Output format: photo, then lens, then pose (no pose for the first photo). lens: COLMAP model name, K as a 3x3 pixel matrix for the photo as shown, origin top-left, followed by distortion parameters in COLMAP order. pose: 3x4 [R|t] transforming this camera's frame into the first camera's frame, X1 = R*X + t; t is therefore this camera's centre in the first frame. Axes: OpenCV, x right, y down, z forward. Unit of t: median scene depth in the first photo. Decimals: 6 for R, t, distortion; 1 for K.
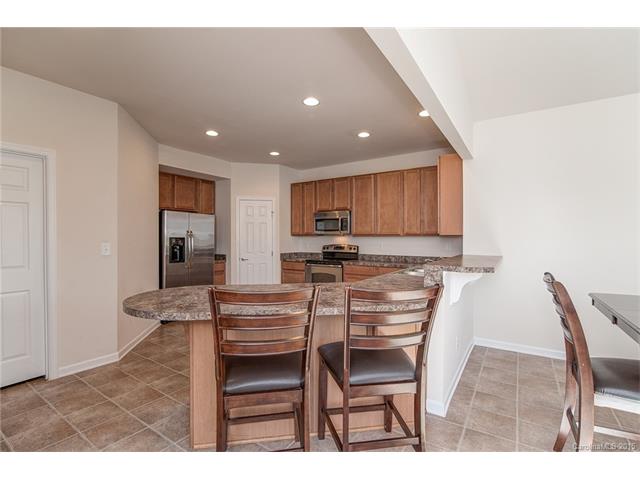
lens RADIAL K [[305.8, 0, 328.9], [0, 305.8, 245.9], [0, 0, 1]] dist [-0.011799, 0.001518]
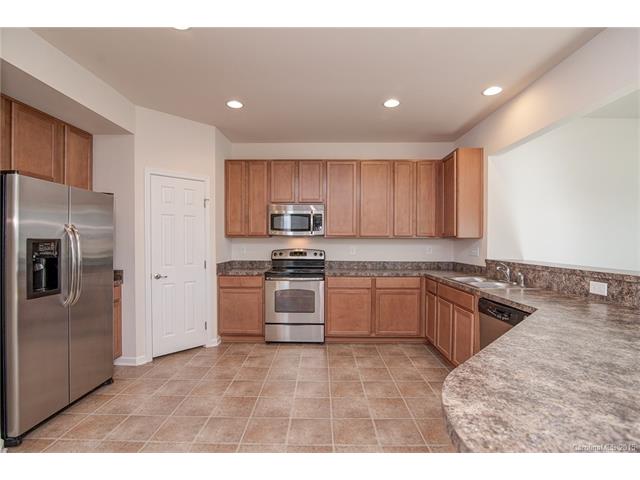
lens RADIAL K [[305.8, 0, 318.6], [0, 305.8, 243.6], [0, 0, 1]] dist [-0.011799, 0.001518]
pose [[0.843229, -0.002175, 0.537550, -0.336906], [0.009786, 0.999888, -0.011306, -0.009094], [-0.537465, 0.014794, 0.843156, 0.347022]]
